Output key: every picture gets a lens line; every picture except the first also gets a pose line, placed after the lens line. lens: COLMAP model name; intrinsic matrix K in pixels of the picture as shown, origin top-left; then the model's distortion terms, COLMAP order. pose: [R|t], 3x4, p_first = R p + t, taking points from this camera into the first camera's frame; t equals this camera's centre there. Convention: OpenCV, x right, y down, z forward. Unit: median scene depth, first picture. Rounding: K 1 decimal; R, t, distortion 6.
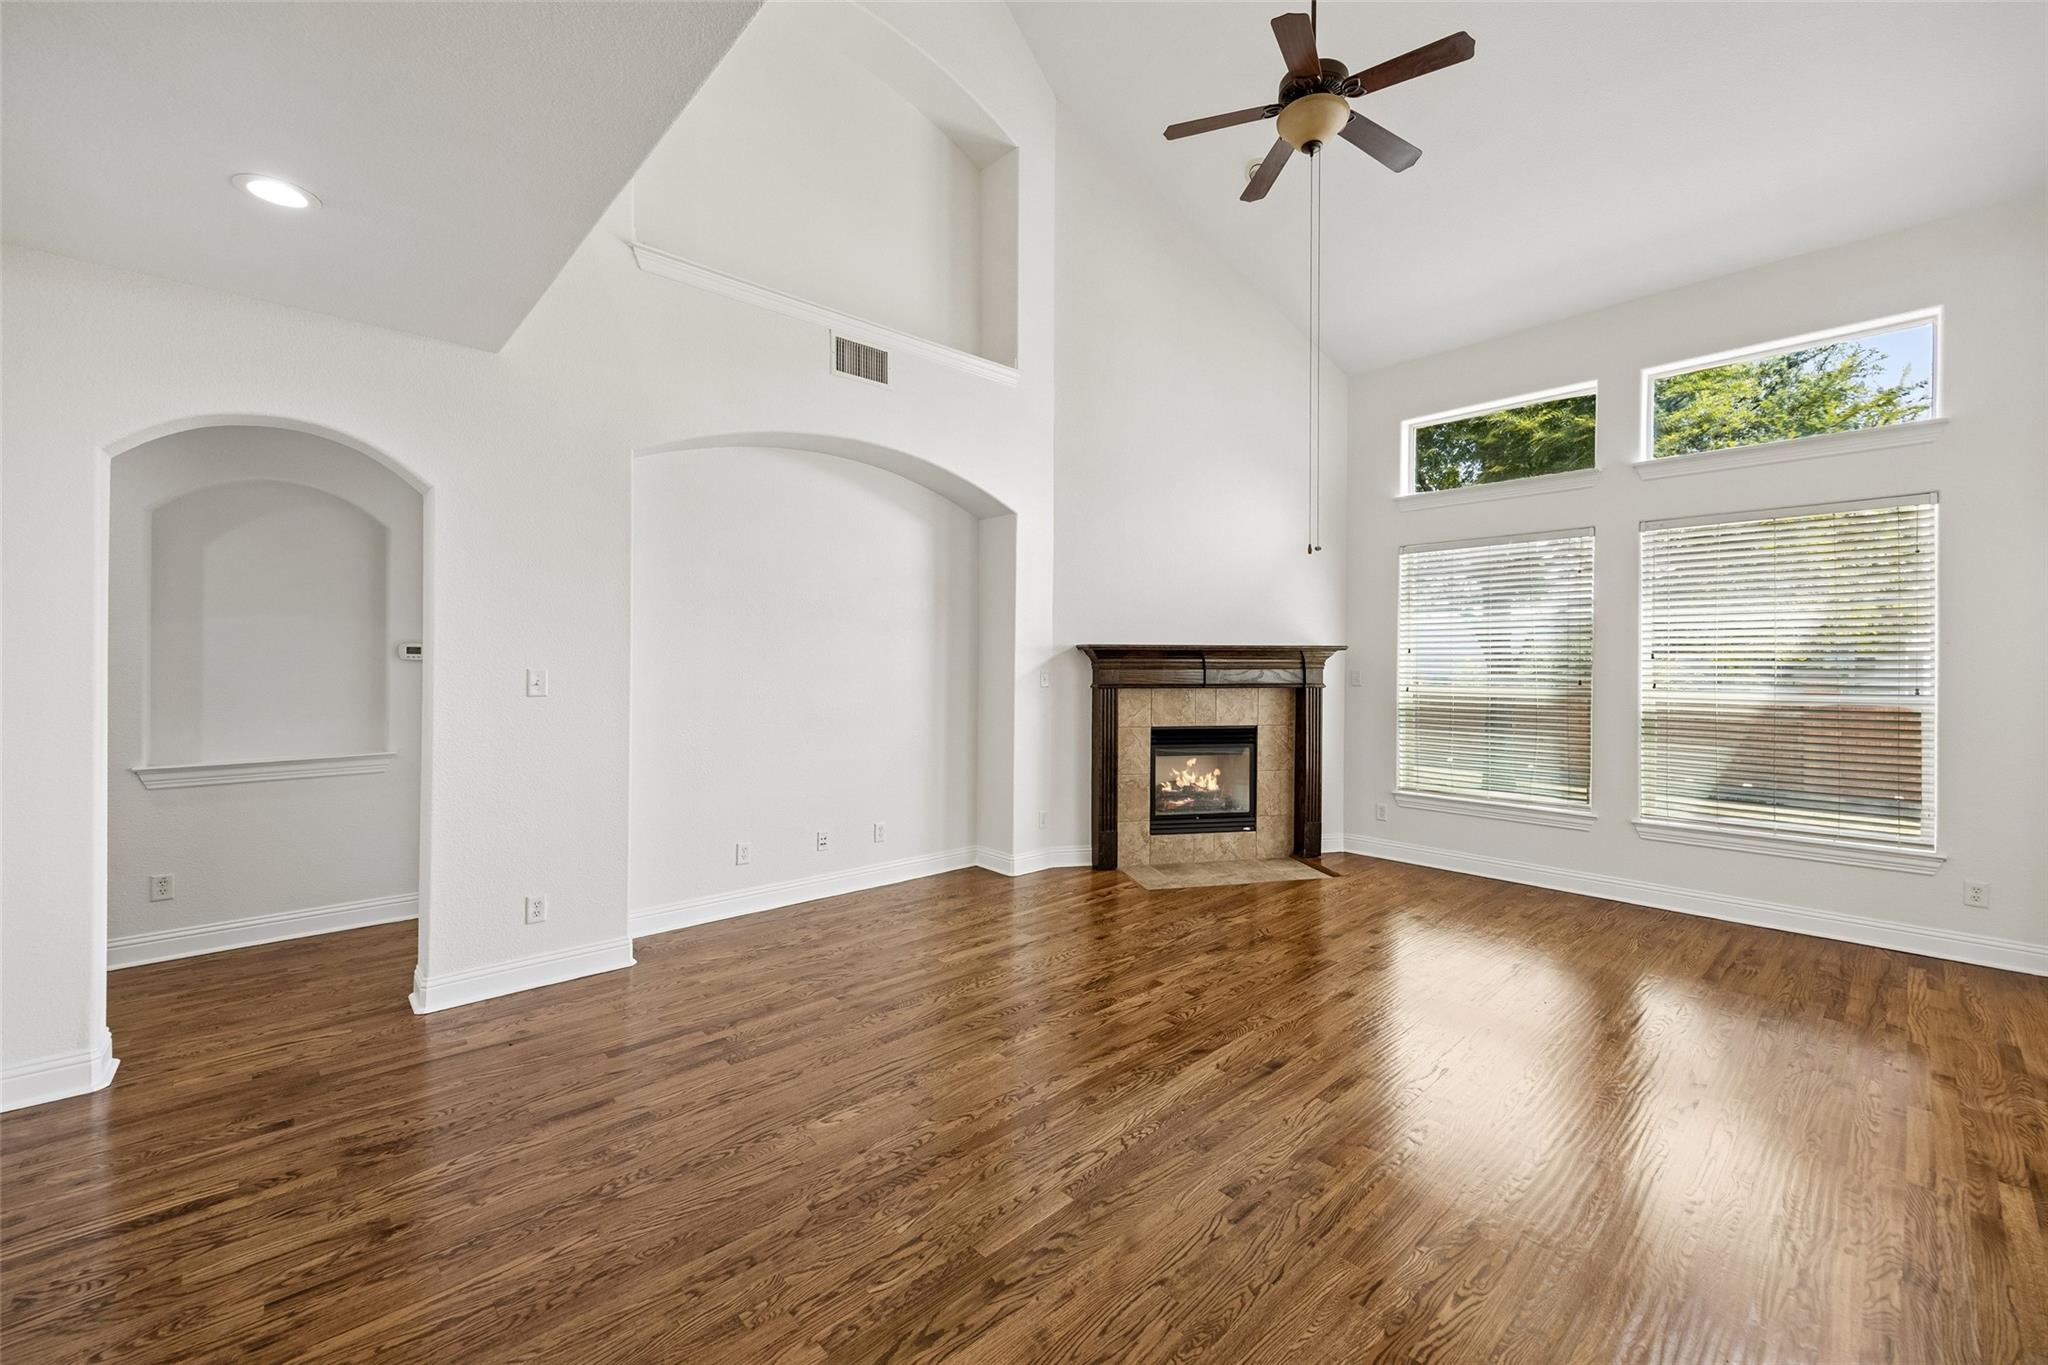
lens RADIAL K [[821.4, 0, 1028.4], [0, 821.4, 665.4], [0, 0, 1]] dist [-0.003844, -0.000160]
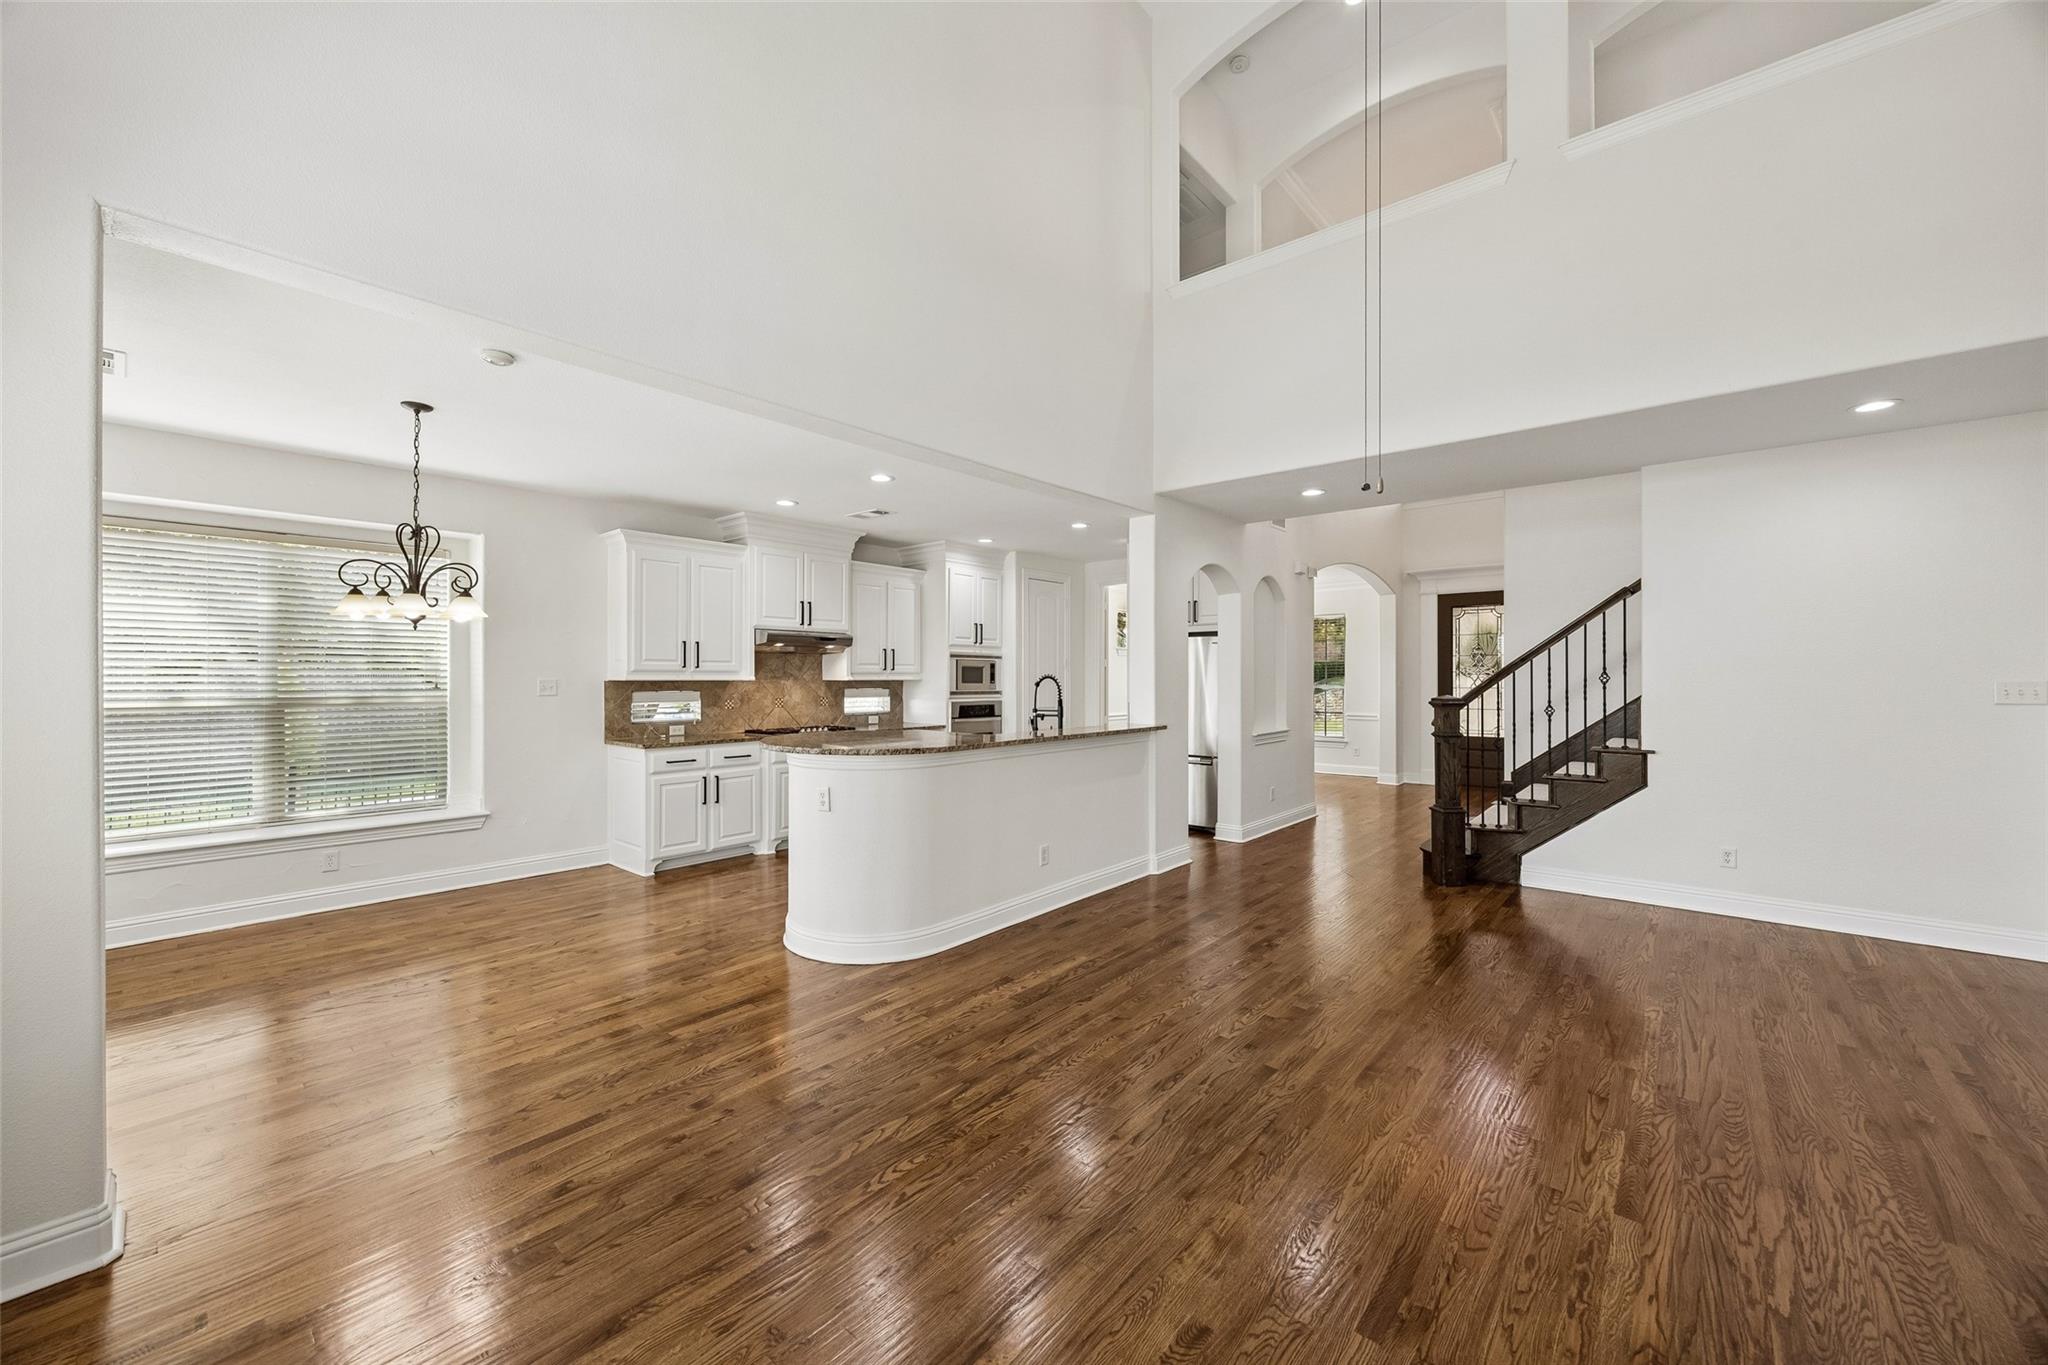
lens RADIAL K [[773.5, 0, 1026.3], [0, 773.5, 672.2], [0, 0, 1]] dist [-0.007544, 0.000042]
pose [[-0.994116, -0.003186, -0.108274, 0.442764], [-0.002984, 0.999994, -0.002021, -0.000415], [0.108280, -0.001686, -0.994119, 1.025657]]
